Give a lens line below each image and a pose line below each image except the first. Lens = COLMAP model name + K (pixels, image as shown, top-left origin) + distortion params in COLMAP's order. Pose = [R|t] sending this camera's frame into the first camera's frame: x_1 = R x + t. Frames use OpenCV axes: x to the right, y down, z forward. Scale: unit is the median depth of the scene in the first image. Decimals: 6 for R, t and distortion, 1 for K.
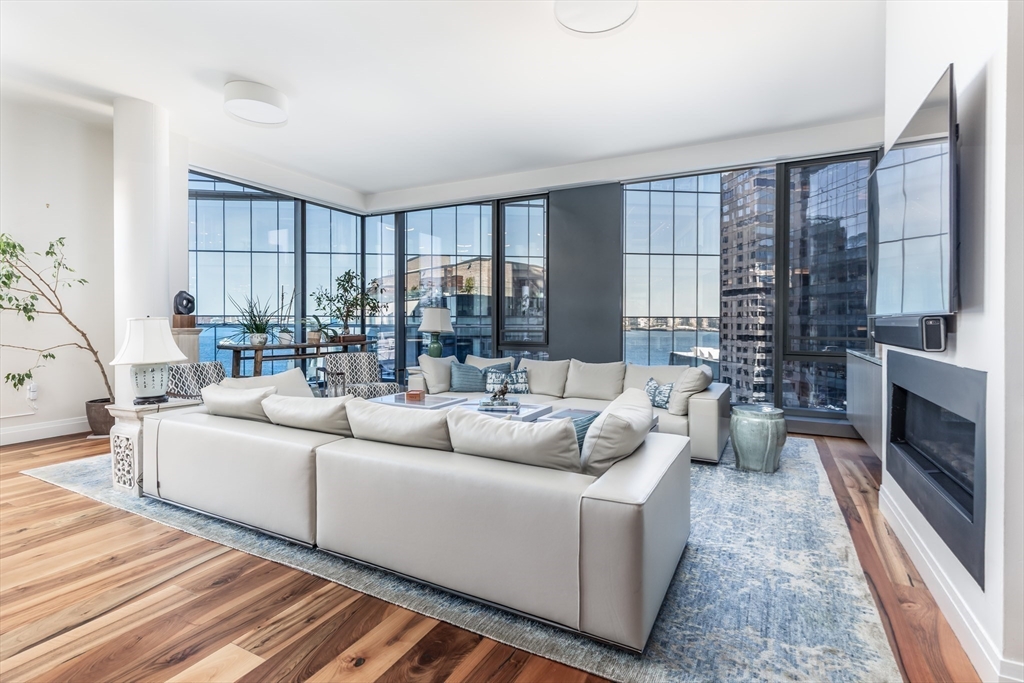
lens RADIAL K [[485.3, 0, 530.6], [0, 485.3, 323.4], [0, 0, 1]] dist [0.011084, 0.000164]
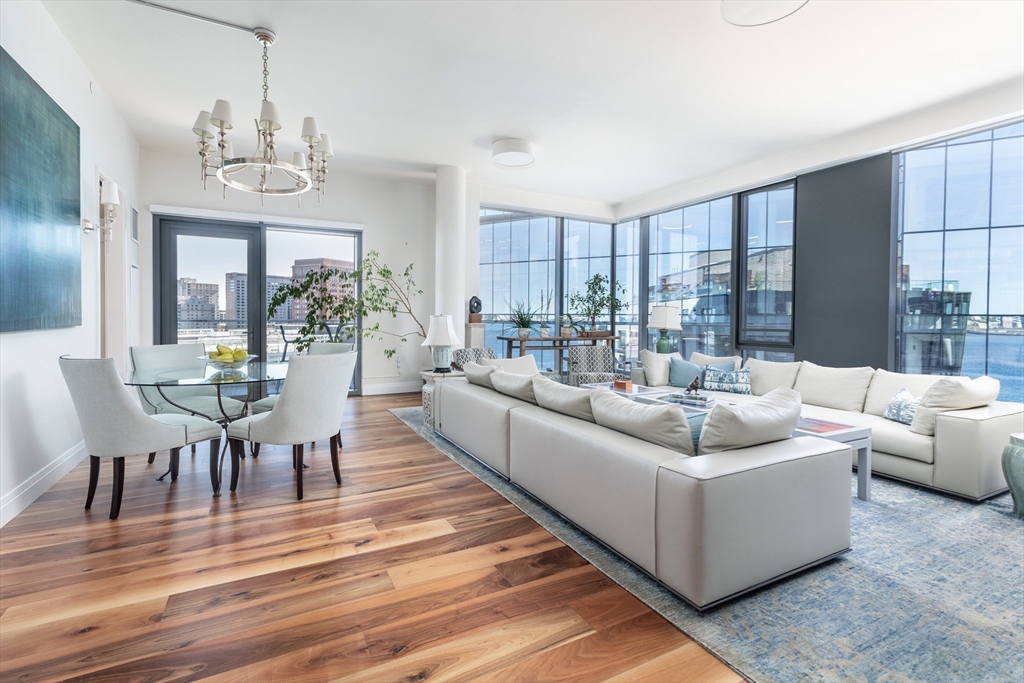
lens RADIAL K [[485.3, 0, 509.5], [0, 485.3, 321.8], [0, 0, 1]] dist [0.011084, 0.000164]
pose [[0.813619, 0.007578, -0.581349, 0.232521], [-0.007347, 0.999969, 0.002753, 0.002004], [0.581352, 0.002031, 0.813649, -0.082651]]
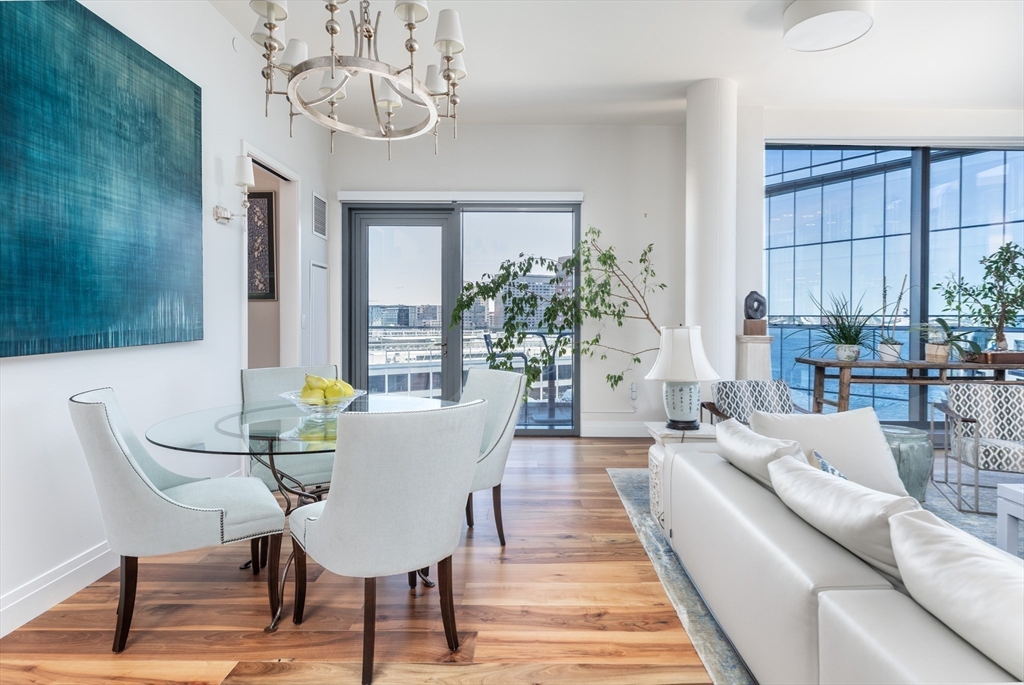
lens RADIAL K [[566.7, 0, 519.8], [0, 566.7, 319.9], [0, 0, 1]] dist [0.006451, -0.000379]
pose [[0.447014, 0.003901, -0.894518, -0.026537], [-0.009026, 0.999959, -0.000149, -0.018342], [0.894481, 0.008140, 0.447031, 0.284441]]
